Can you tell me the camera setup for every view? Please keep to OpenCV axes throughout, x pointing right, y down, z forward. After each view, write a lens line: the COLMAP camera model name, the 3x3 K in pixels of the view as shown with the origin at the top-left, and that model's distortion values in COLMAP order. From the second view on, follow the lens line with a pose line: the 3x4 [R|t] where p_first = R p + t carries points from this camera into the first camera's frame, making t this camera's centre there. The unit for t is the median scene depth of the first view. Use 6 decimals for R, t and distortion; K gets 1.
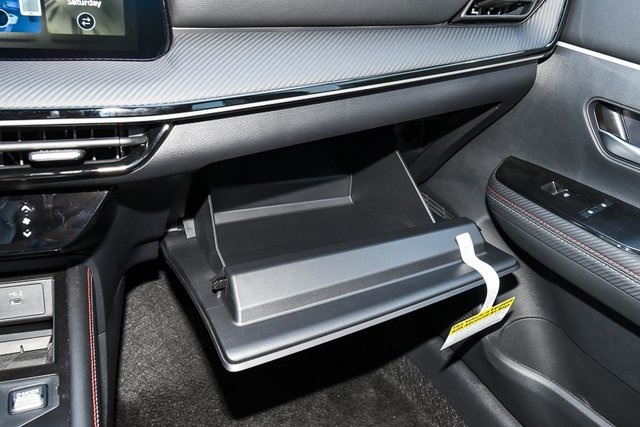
lens RADIAL K [[564.1, 0, 324.1], [0, 564.1, 213.5], [0, 0, 1]] dist [-0.011414, 0.006943]
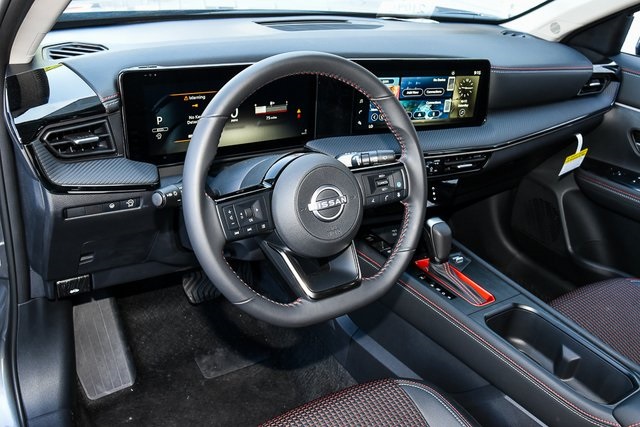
lens RADIAL K [[564.1, 0, 322.8], [0, 564.1, 218.1], [0, 0, 1]] dist [-0.011414, 0.006943]
pose [[0.994159, -0.057100, 0.091579, -1.304860], [0.056925, 0.998368, 0.004530, 0.085734], [-0.091688, 0.000710, 0.995788, -1.466429]]
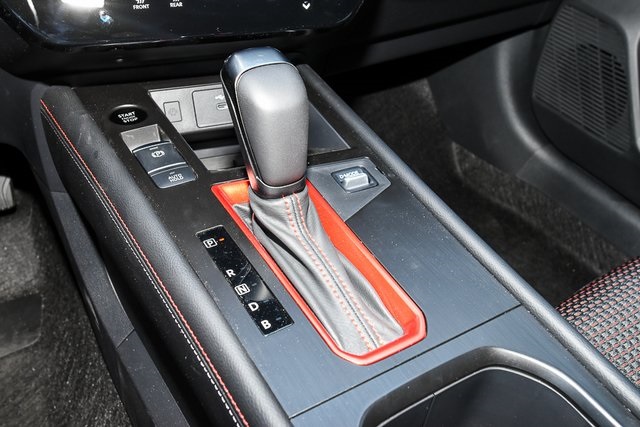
lens RADIAL K [[564.1, 0, 322.9], [0, 564.1, 214.0], [0, 0, 1]] dist [-0.011414, 0.006943]
pose [[0.997959, -0.050270, 0.039369, -0.581997], [0.041019, 0.977254, 0.208067, 0.180392], [-0.048933, -0.206028, 0.977322, 0.084675]]
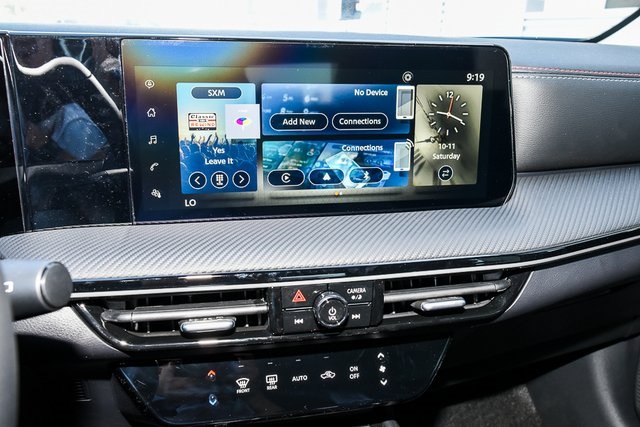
lens RADIAL K [[564.1, 0, 322.5], [0, 564.1, 218.1], [0, 0, 1]] dist [-0.011414, 0.006943]
pose [[0.991161, -0.047474, -0.123880, -0.524969], [0.020576, 0.977492, -0.209968, -0.042236], [0.131060, 0.205563, 0.969828, -0.037825]]
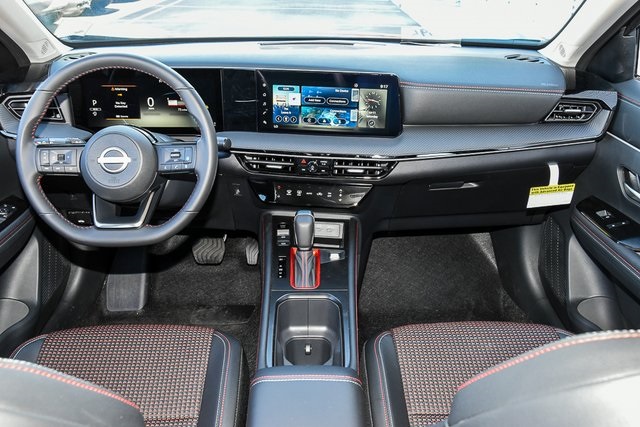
lens RADIAL K [[564.1, 0, 325.6], [0, 564.1, 213.3], [0, 0, 1]] dist [-0.011414, 0.006943]
pose [[0.899411, 0.103296, -0.424724, 0.573532], [-0.136322, 0.989500, -0.048025, 0.247706], [0.415303, 0.101094, 0.904048, -1.497886]]
